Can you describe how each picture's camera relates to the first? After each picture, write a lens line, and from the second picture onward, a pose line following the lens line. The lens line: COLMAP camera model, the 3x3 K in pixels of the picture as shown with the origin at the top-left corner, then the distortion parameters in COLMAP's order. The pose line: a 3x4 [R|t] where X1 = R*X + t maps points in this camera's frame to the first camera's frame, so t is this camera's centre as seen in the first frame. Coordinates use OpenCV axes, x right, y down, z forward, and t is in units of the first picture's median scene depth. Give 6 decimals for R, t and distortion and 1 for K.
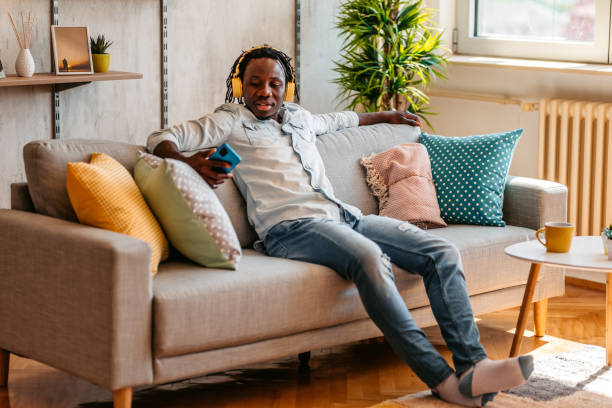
lens RADIAL K [[1347.7, 0, 306.0], [0, 1347.7, 204.0], [0, 0, 1]] dist [0.083594, 0.427655]
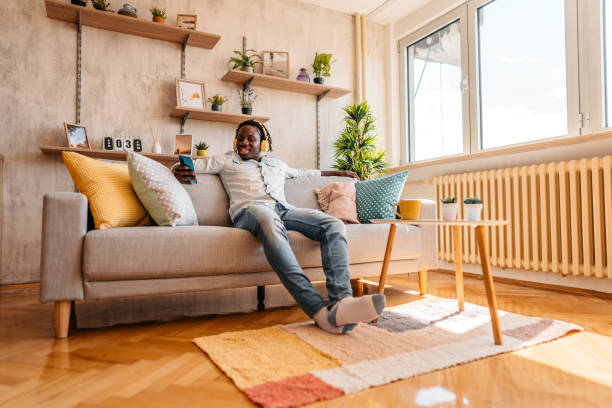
lens RADIAL K [[389.6, 0, 306.0], [0, 389.6, 204.0], [0, 0, 1]] dist [-0.000335, 0.002293]
pose [[0.969670, -0.021552, -0.243467, 0.178938], [-0.023247, 0.983456, -0.179647, 0.091195], [0.243311, 0.179858, 0.953127, 0.587370]]
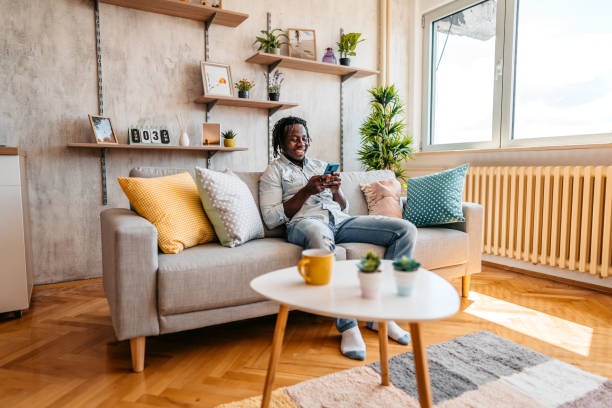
lens RADIAL K [[386.2, 0, 306.0], [0, 386.2, 204.0], [0, 0, 1]] dist [-0.003153, -0.000708]
pose [[0.978521, 0.007637, -0.206006, 0.091797], [-0.022025, 0.997467, -0.067637, 0.024823], [0.204968, 0.070721, 0.976210, 0.577874]]
